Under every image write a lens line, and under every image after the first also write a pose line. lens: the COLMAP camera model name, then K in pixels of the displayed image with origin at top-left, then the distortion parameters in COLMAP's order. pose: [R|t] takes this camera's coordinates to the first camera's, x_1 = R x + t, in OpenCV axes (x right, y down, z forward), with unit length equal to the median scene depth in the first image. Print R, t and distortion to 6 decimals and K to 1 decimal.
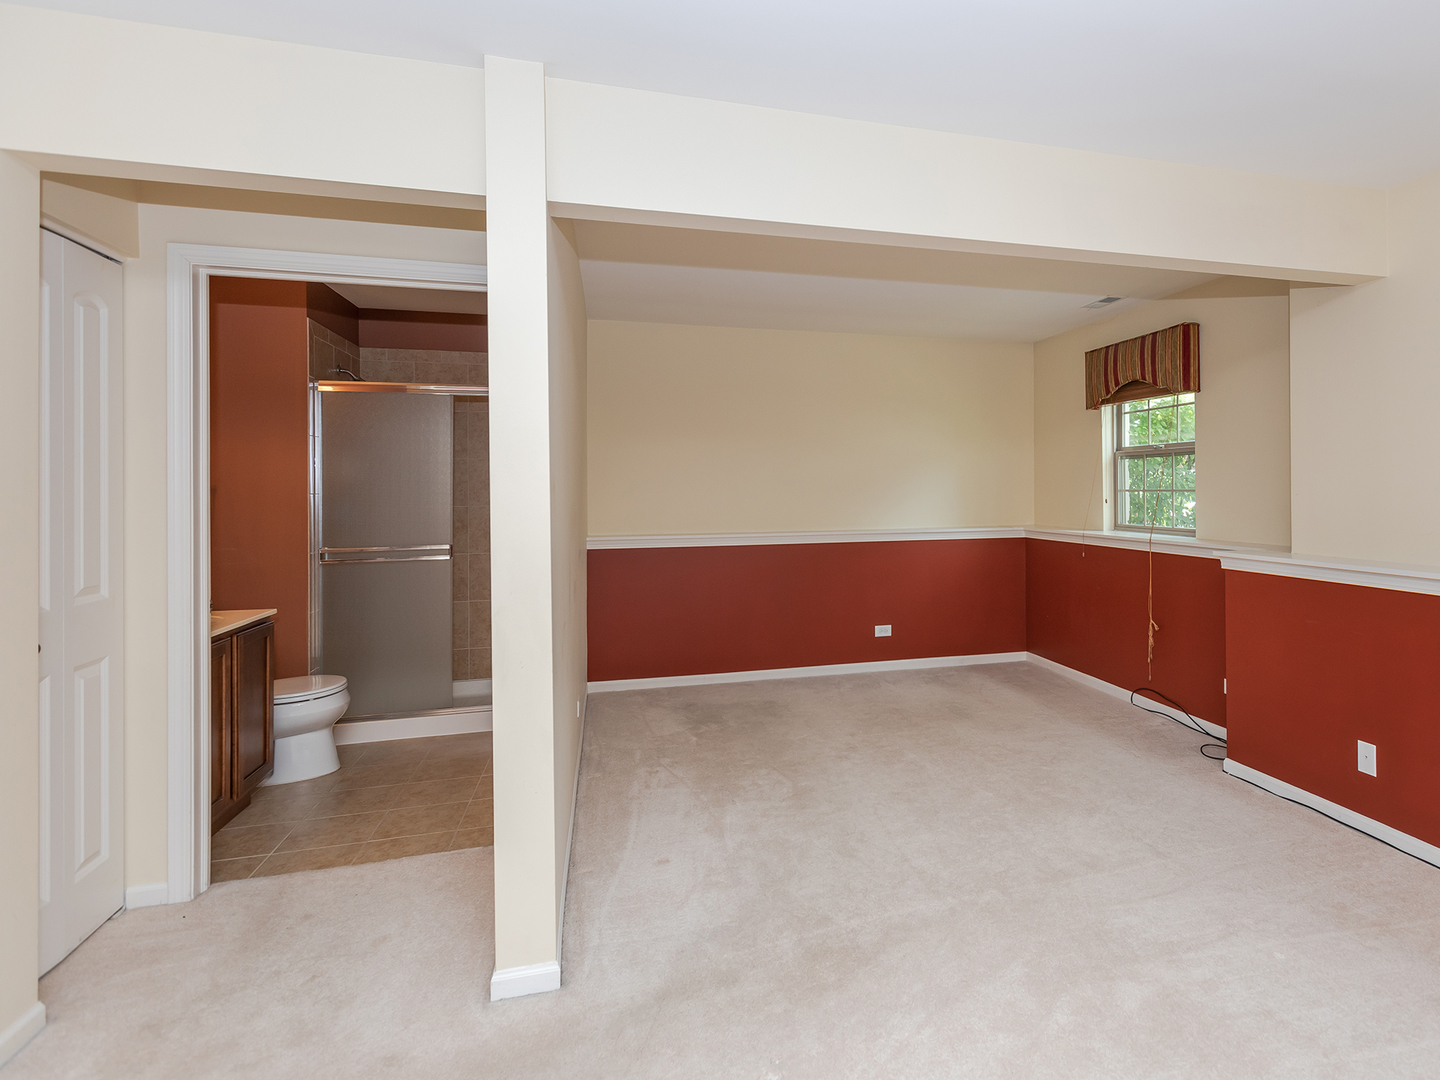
lens RADIAL K [[762.1, 0, 720.1], [0, 762.1, 495.1], [0, 0, 1]] dist [0.015392, -0.000171]
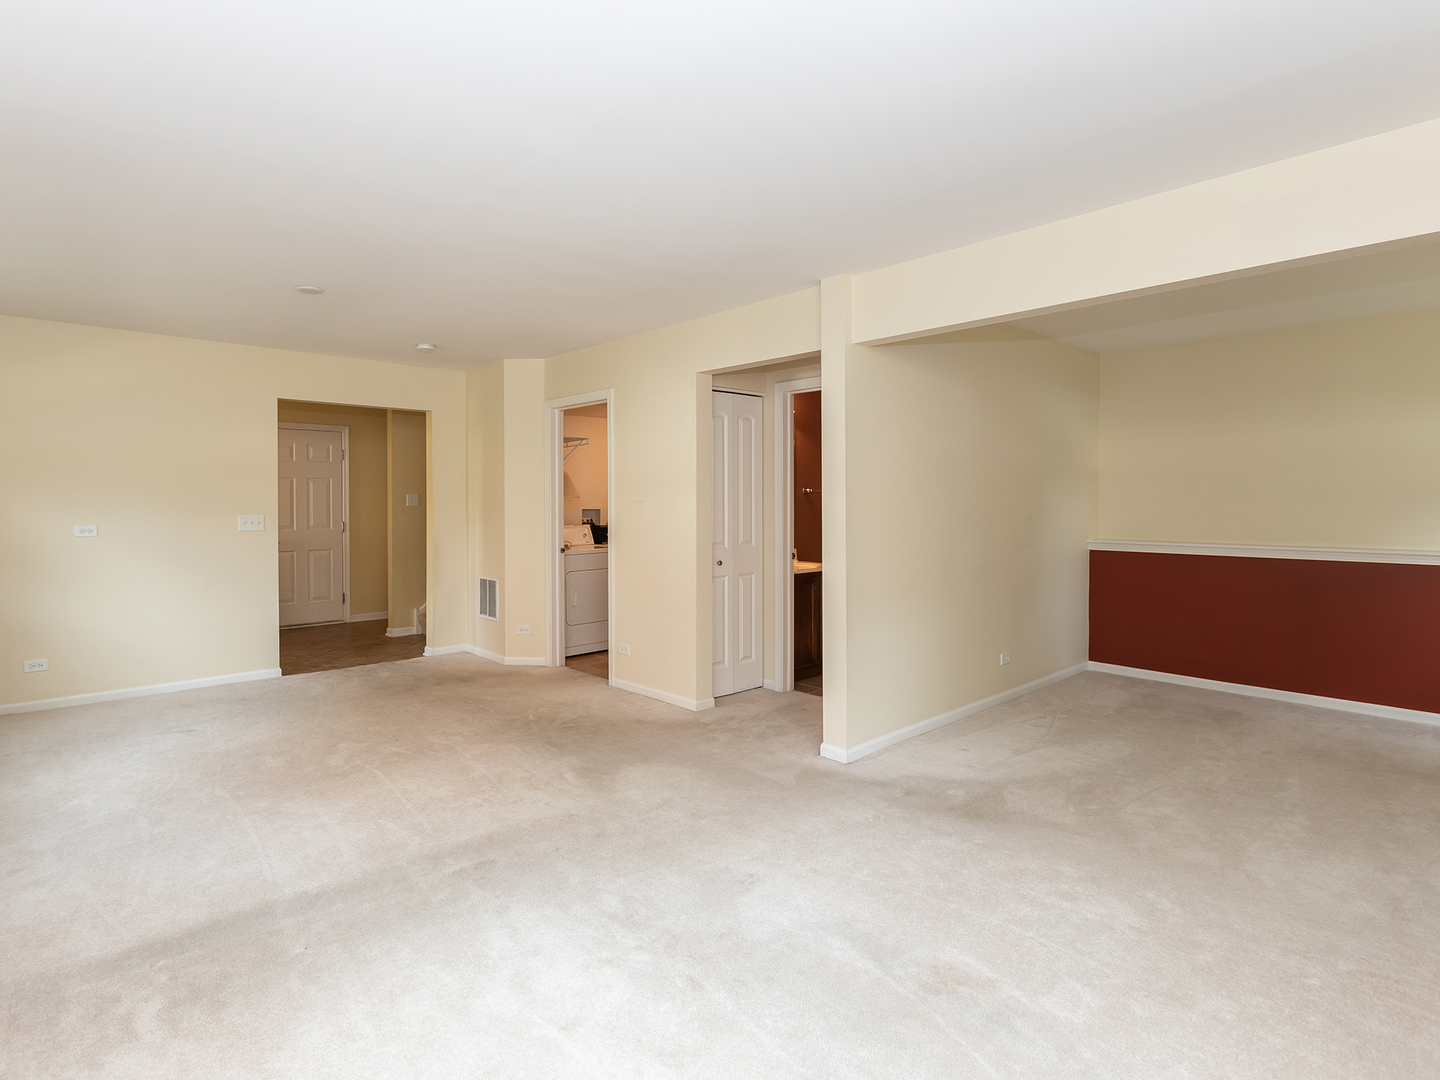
lens RADIAL K [[729.9, 0, 720.0], [0, 729.9, 540.0], [0, 0, 1]] dist [-0.000270, 0.000076]
pose [[0.459443, 0.052887, -0.886631, 1.021529], [-0.010077, 0.998472, 0.054337, -0.004259], [0.888150, -0.016030, 0.459274, -0.079075]]
